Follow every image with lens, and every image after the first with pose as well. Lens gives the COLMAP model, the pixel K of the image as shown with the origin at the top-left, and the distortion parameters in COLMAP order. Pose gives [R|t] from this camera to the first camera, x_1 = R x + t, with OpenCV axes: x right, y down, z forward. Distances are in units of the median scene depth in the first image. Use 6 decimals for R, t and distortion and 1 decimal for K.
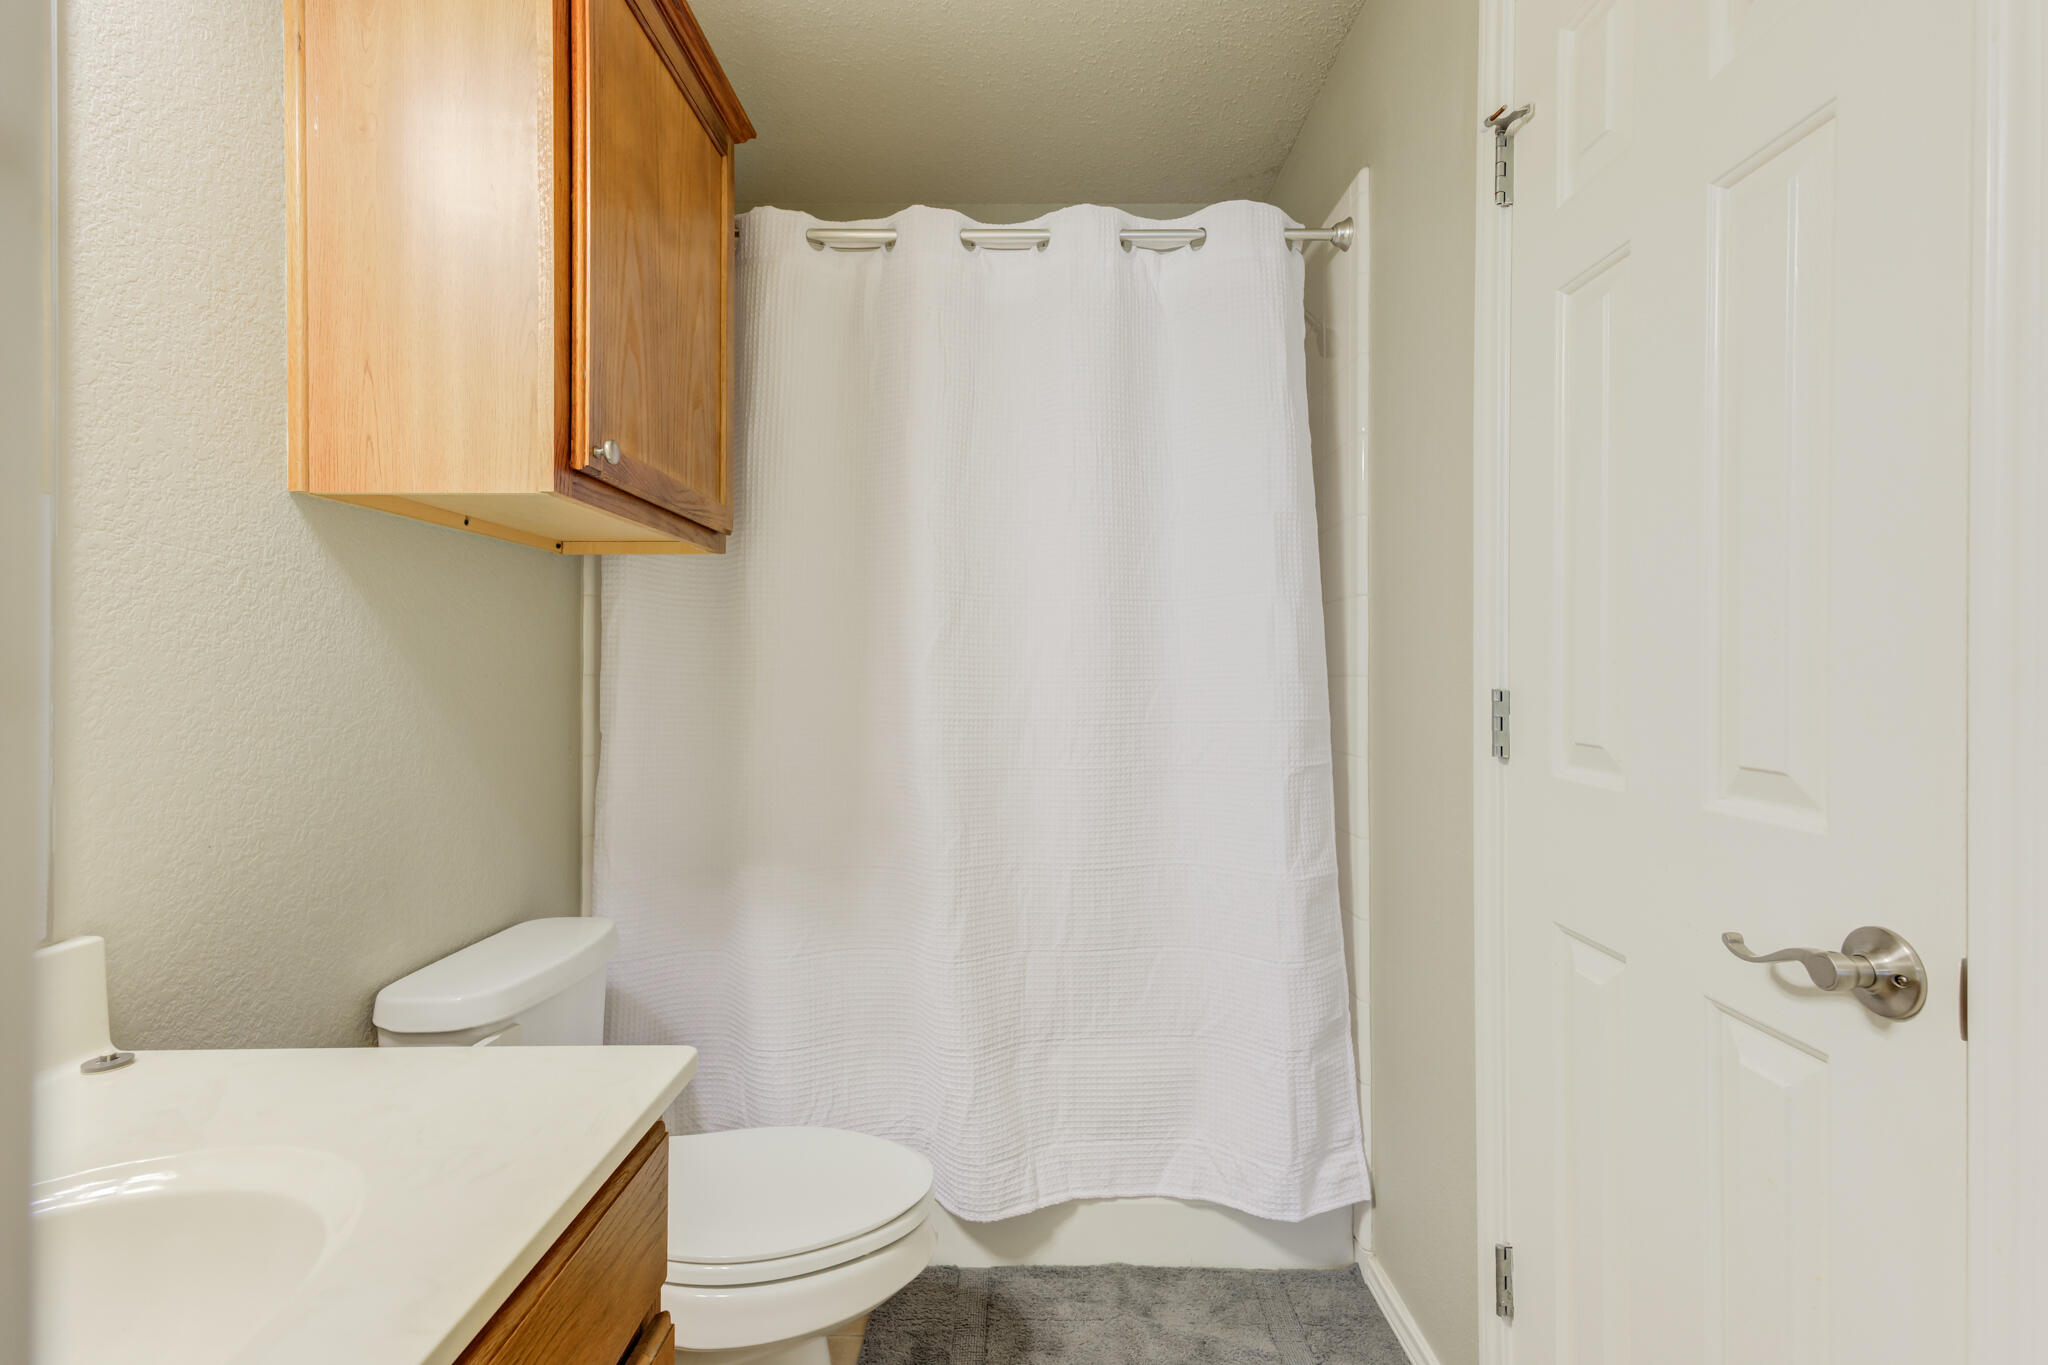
lens RADIAL K [[957.8, 0, 1003.3], [0, 957.8, 664.5], [0, 0, 1]] dist [0.006998, 0.000085]
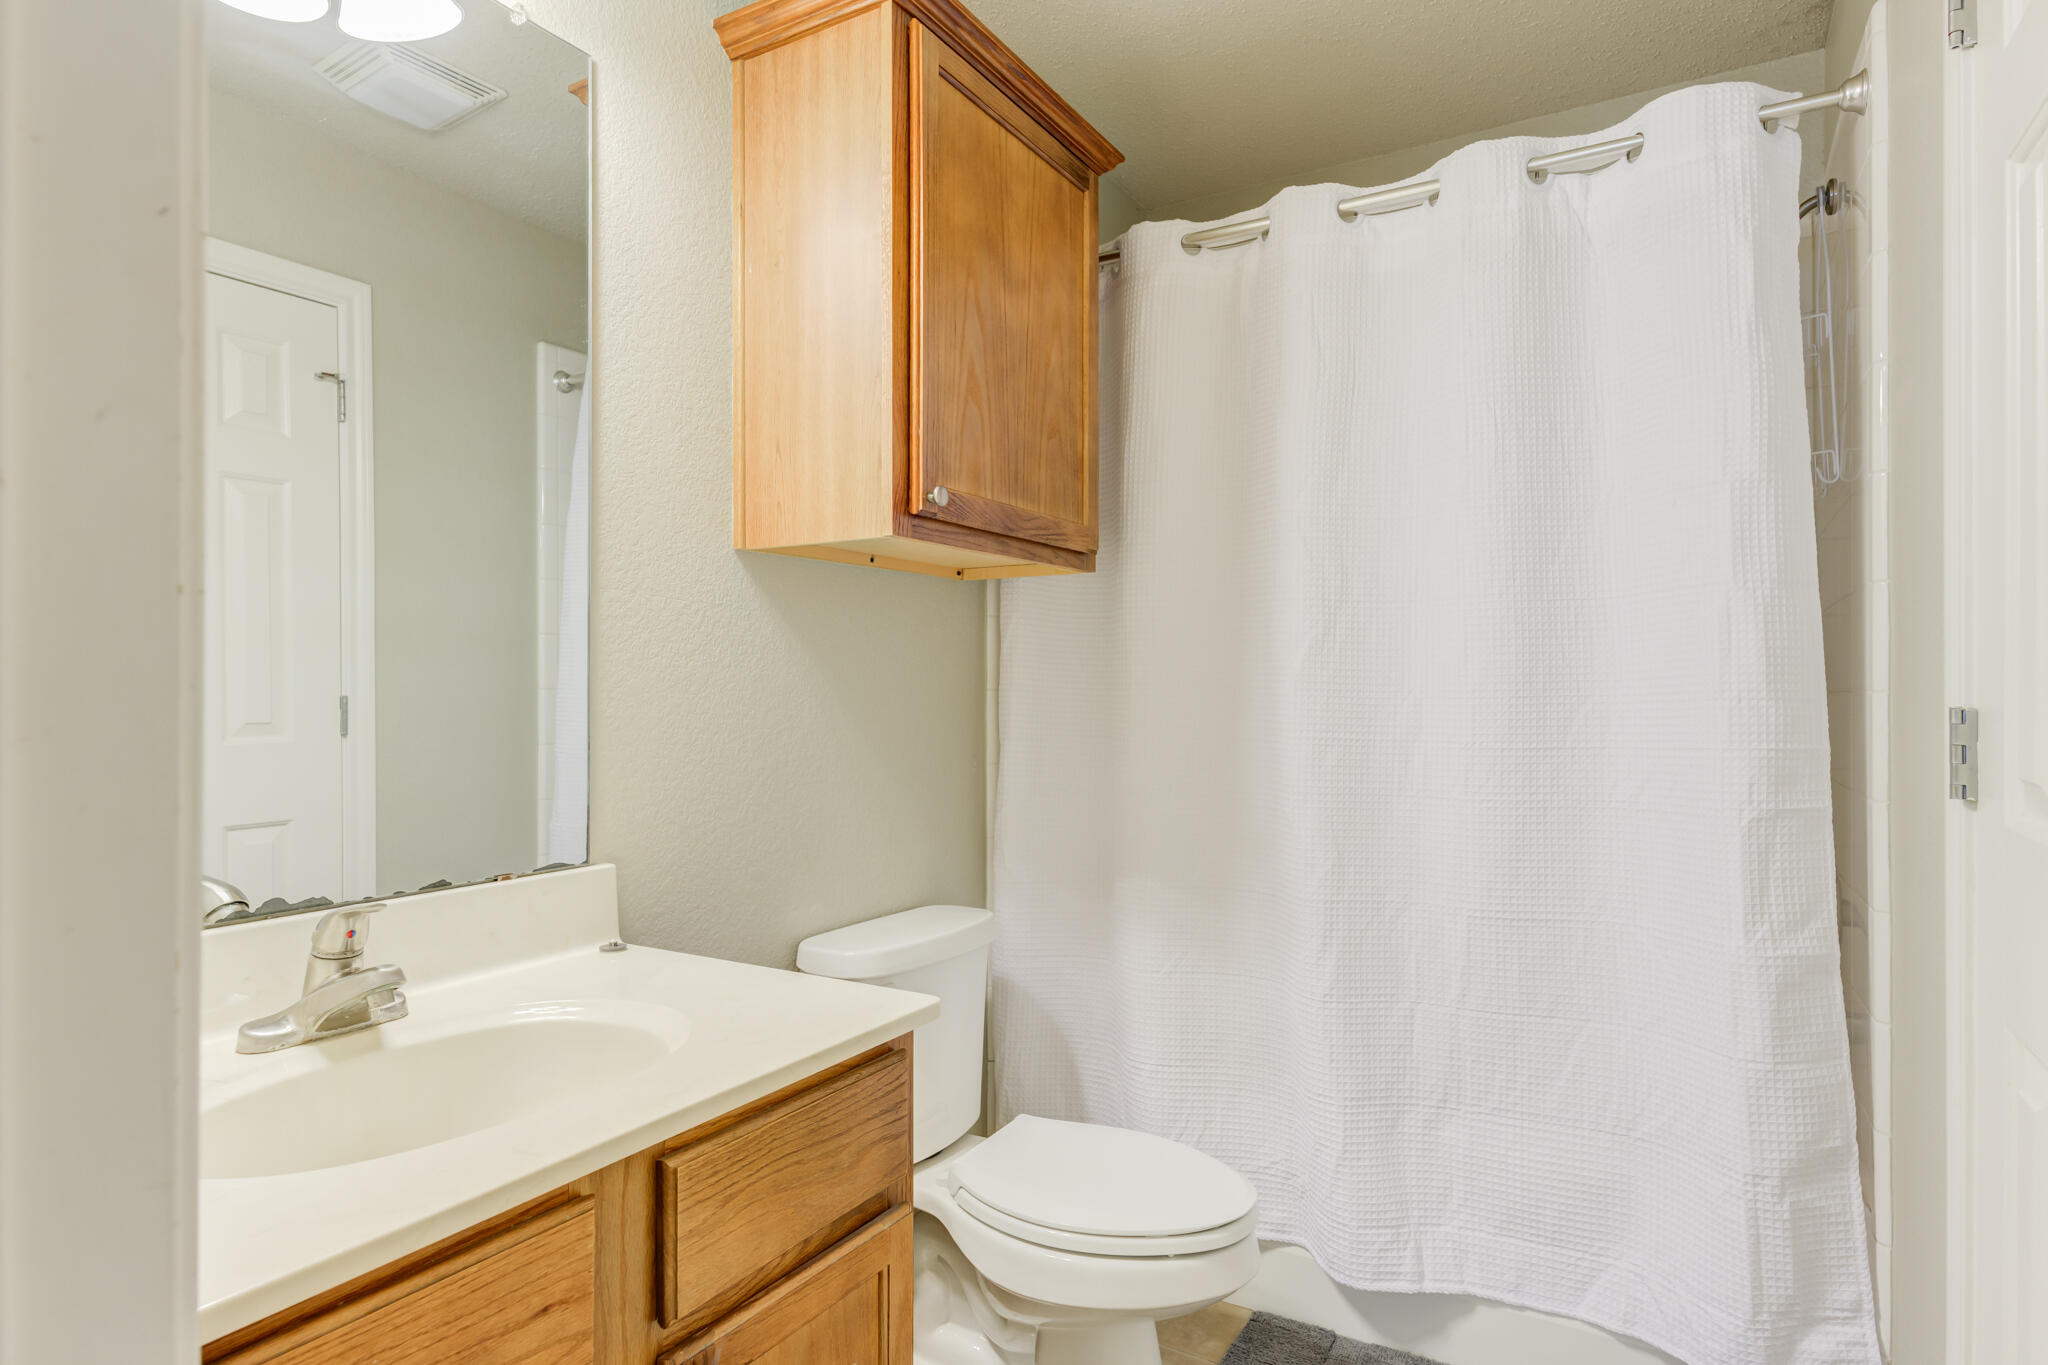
lens RADIAL K [[1113.2, 0, 989.3], [0, 1113.2, 684.8], [0, 0, 1]] dist [-0.008130, 0.001121]
pose [[0.852504, -0.002242, -0.522715, 0.239872], [0.003892, 0.999990, 0.002059, 0.002948], [0.522706, -0.003790, 0.852505, -0.081758]]
